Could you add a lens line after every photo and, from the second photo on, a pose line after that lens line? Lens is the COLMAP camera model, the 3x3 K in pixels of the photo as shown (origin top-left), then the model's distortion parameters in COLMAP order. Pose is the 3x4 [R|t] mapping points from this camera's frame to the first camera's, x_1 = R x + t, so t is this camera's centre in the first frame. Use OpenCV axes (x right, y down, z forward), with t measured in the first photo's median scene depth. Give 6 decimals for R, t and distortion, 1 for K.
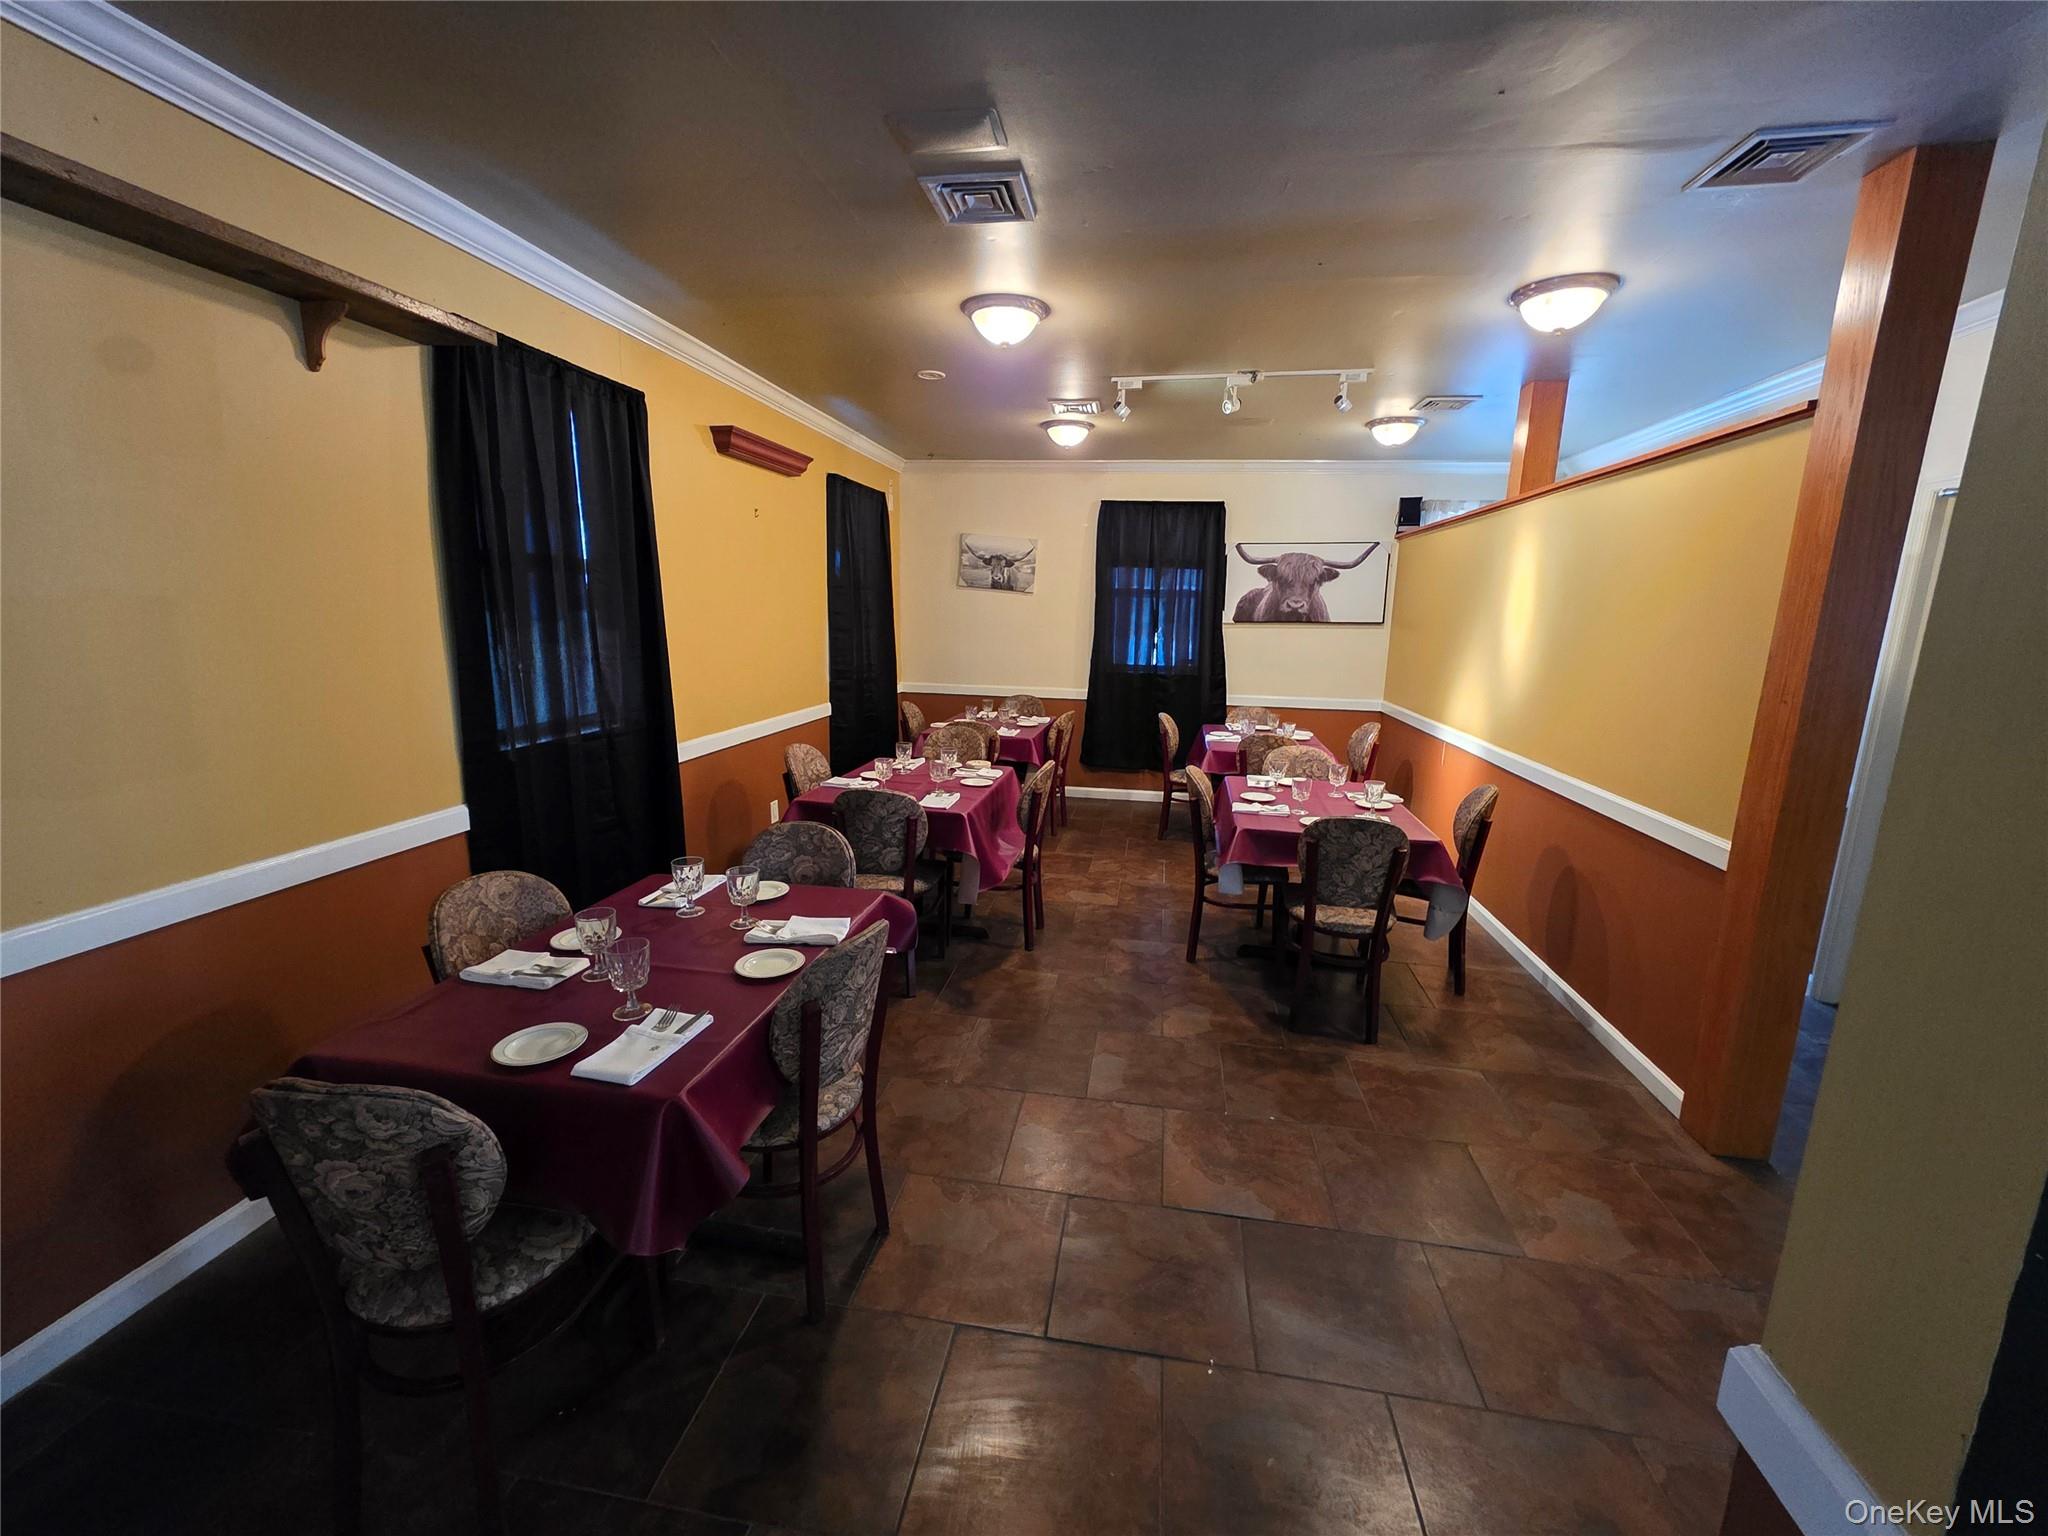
lens RADIAL K [[807.4, 0, 1024.0], [0, 807.4, 768.0], [0, 0, 1]] dist [-0.000881, 0.000661]
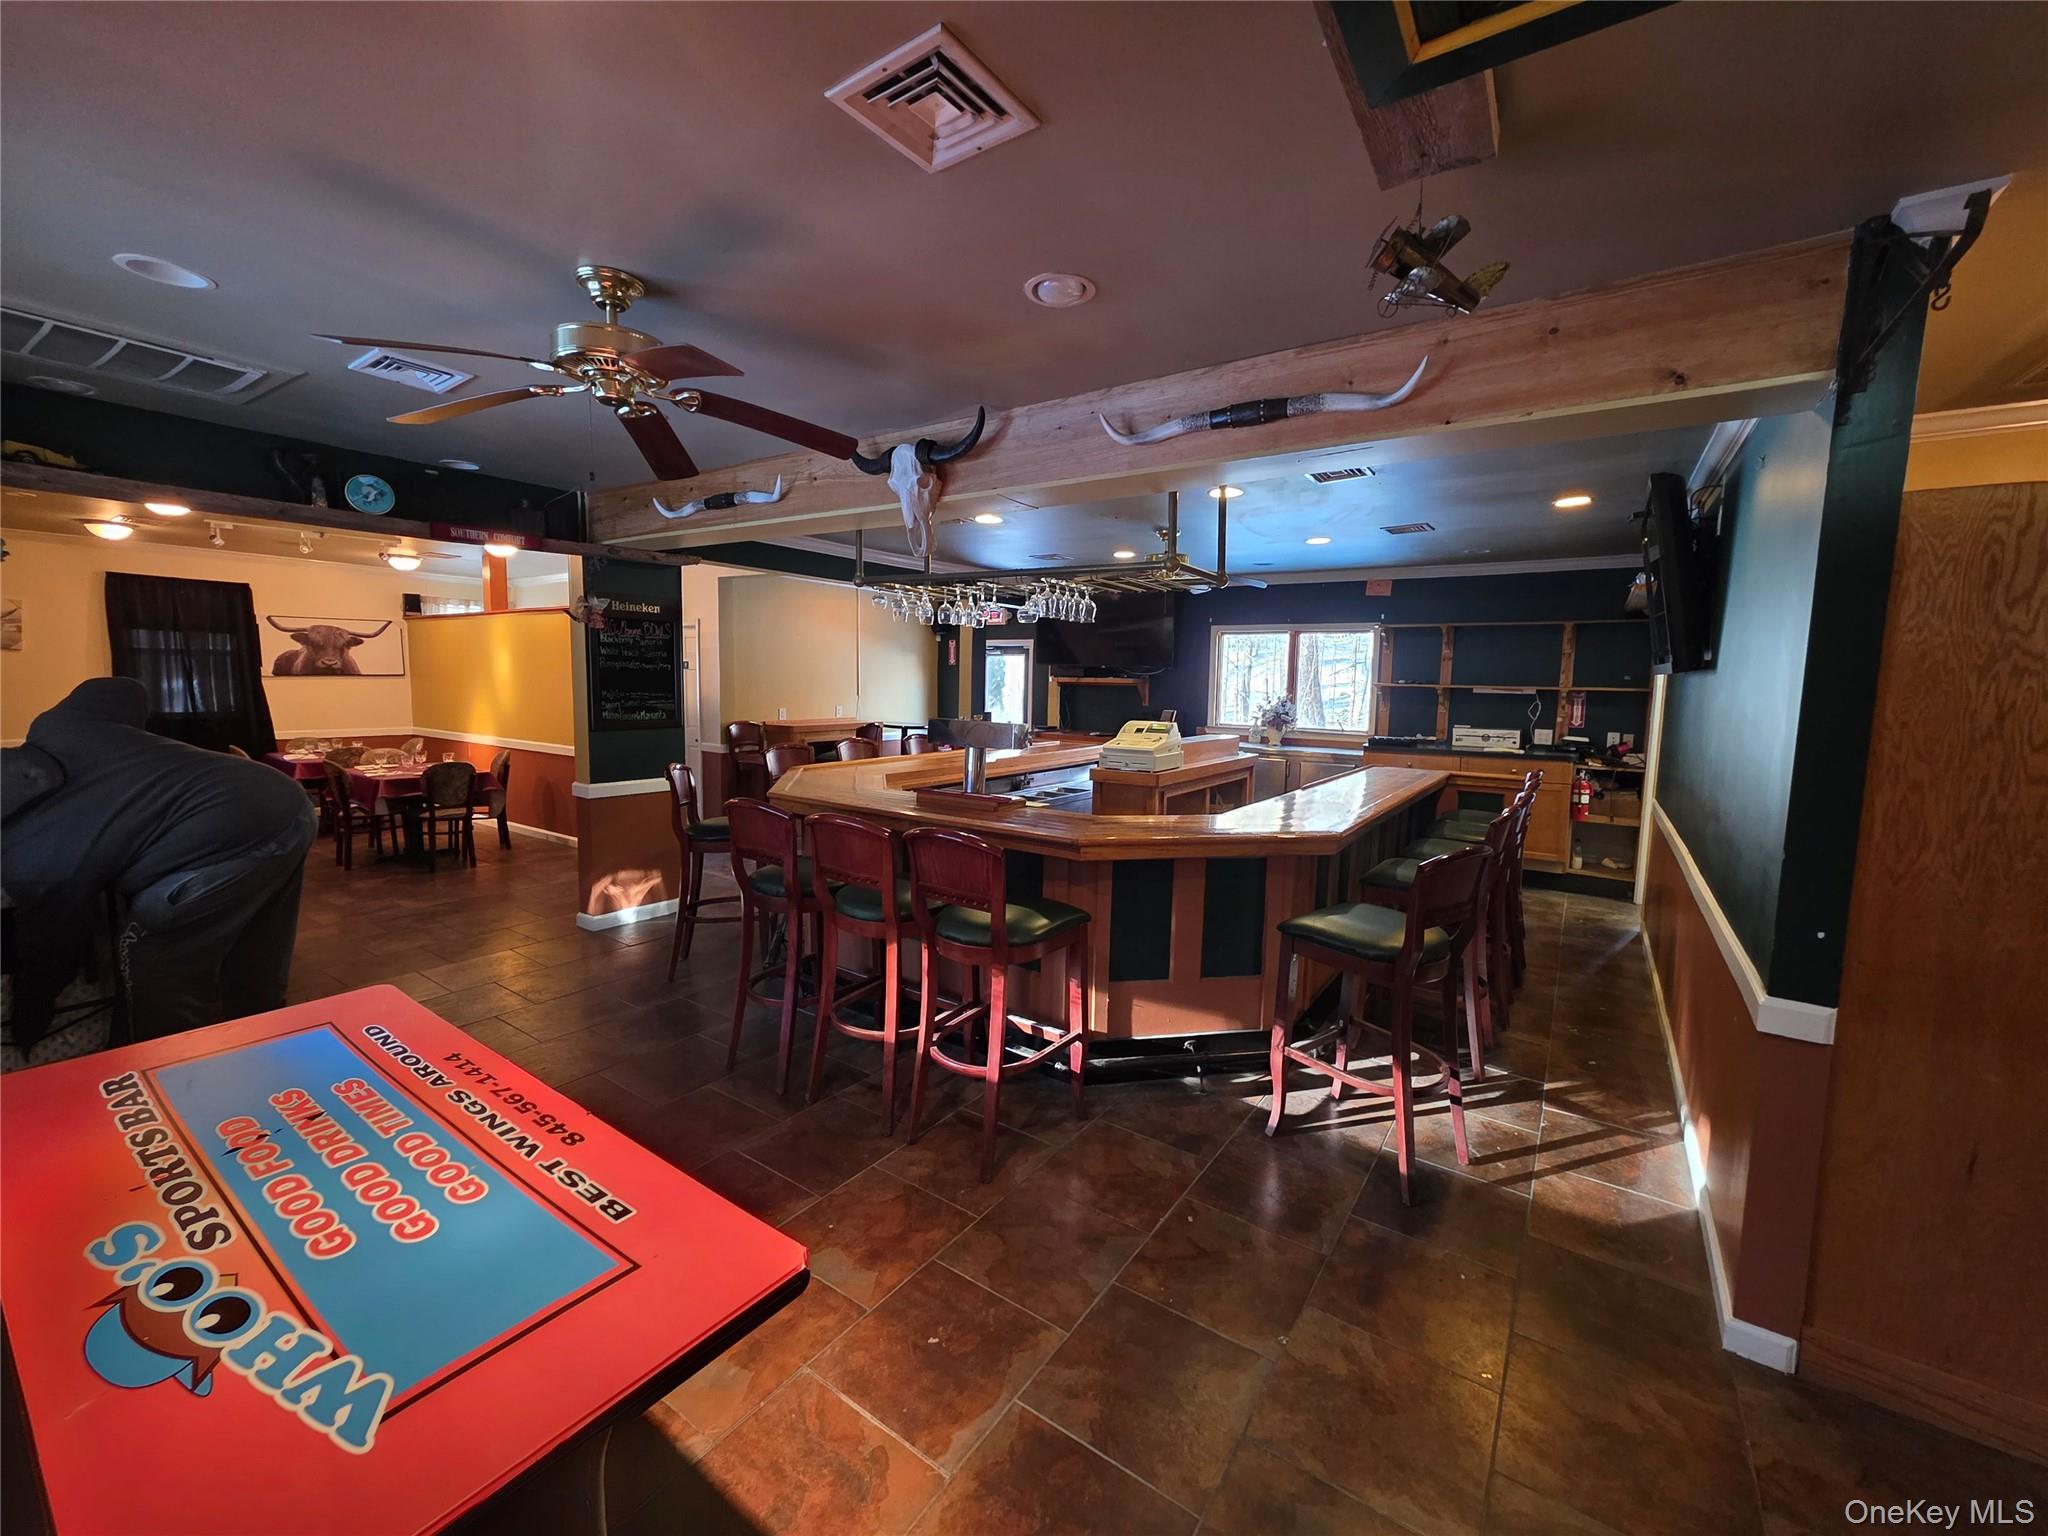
lens RADIAL K [[807.4, 0, 1024.0], [0, 807.4, 768.0], [0, 0, 1]] dist [-0.000881, 0.000661]
pose [[0.425792, -0.112779, 0.897765, -0.409429], [0.167552, 0.984869, 0.044255, 0.109938], [-0.889172, 0.131579, 0.438246, -0.618248]]
